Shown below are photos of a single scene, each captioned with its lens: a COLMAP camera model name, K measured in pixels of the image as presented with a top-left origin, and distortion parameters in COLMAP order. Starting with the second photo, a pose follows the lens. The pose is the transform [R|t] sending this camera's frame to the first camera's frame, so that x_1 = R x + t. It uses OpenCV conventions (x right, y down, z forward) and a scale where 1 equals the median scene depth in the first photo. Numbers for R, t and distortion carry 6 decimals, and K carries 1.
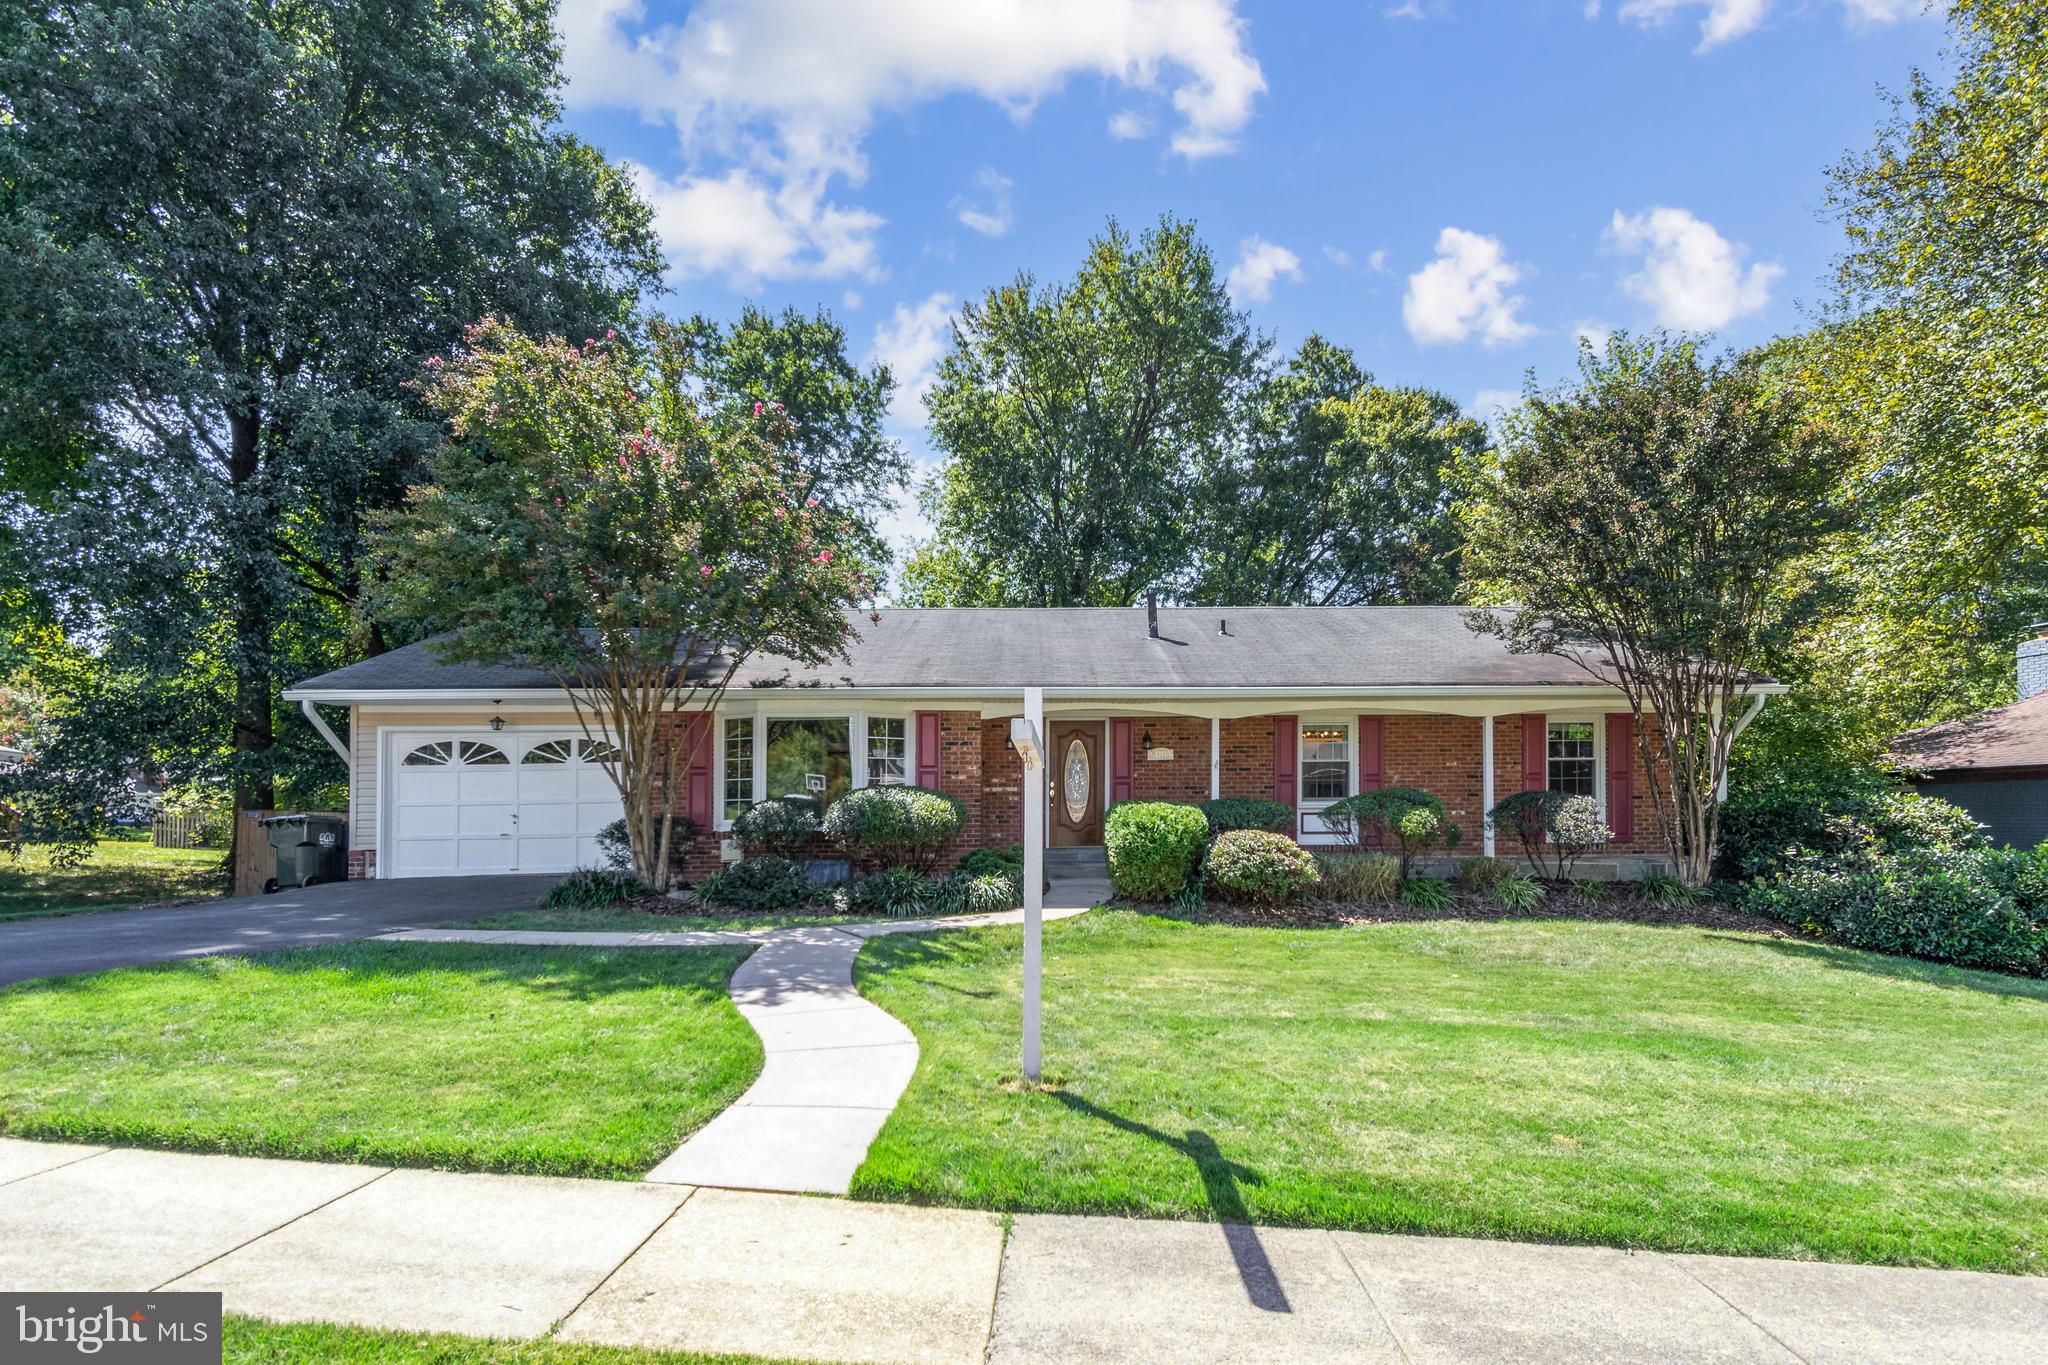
lens RADIAL K [[916.5, 0, 1066.5], [0, 916.5, 811.6], [0, 0, 1]] dist [-0.000663, 0.000411]
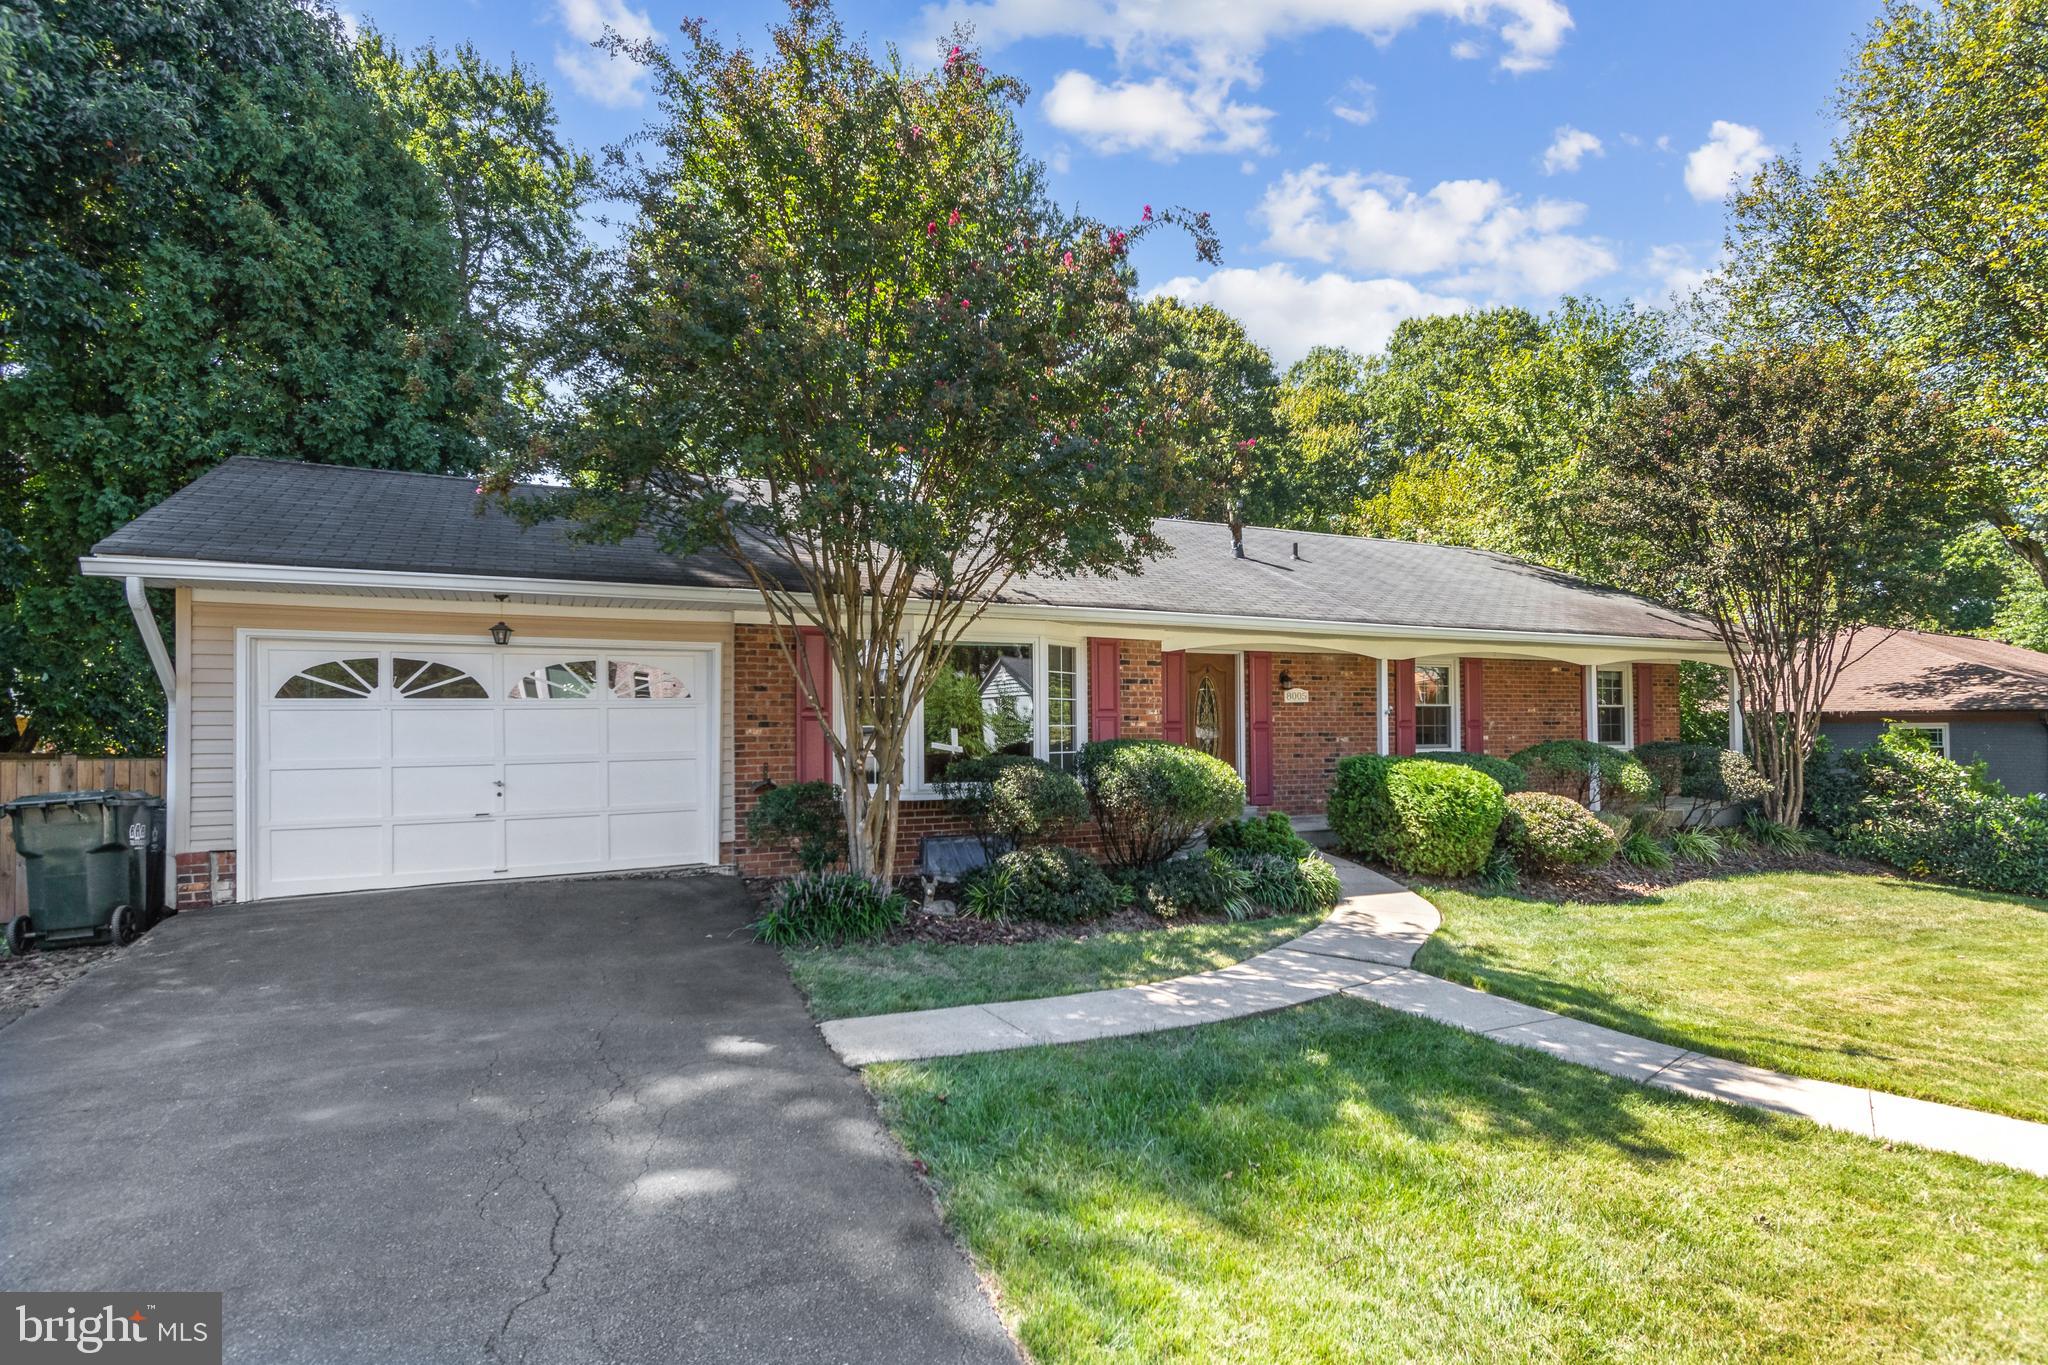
lens RADIAL K [[993.6, 0, 1018.8], [0, 993.6, 743.5], [0, 0, 1]] dist [0.000235, 0.000709]
pose [[0.920039, -0.002868, 0.391816, -0.542320], [-0.004767, 0.999817, 0.018511, -0.036172], [-0.391797, -0.018899, 0.919857, 0.252630]]
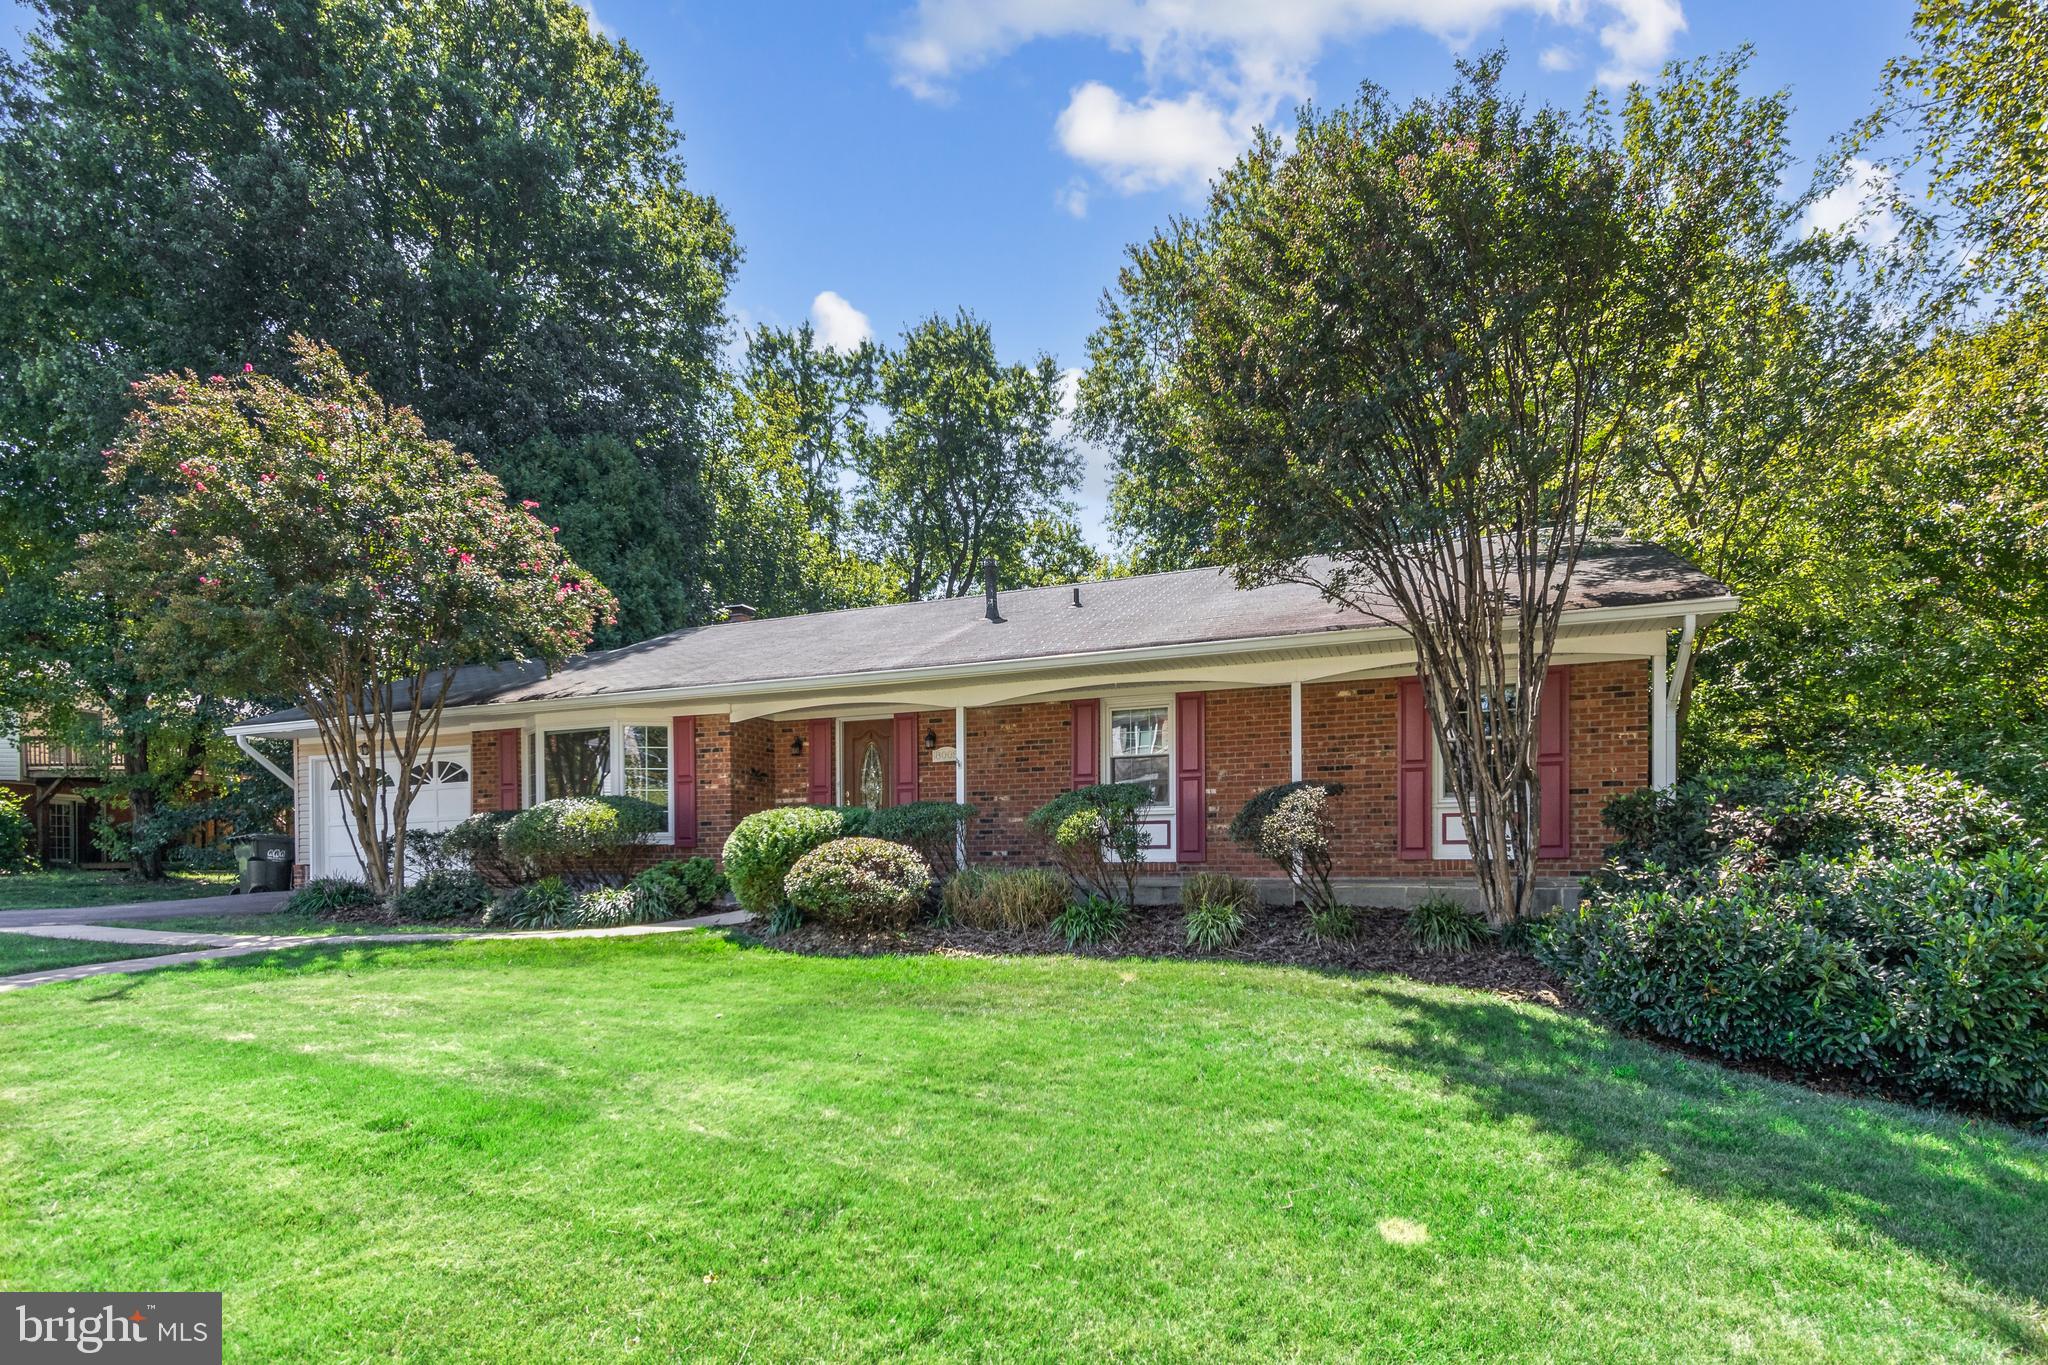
lens RADIAL K [[983.7, 0, 1077.2], [0, 983.7, 869.2], [0, 0, 1]] dist [-0.000122, -0.000835]
pose [[0.926961, 0.003966, -0.375137, 0.594632], [0.005457, 0.999696, 0.024053, 0.023510], [0.375118, -0.024343, 0.926657, 0.213316]]
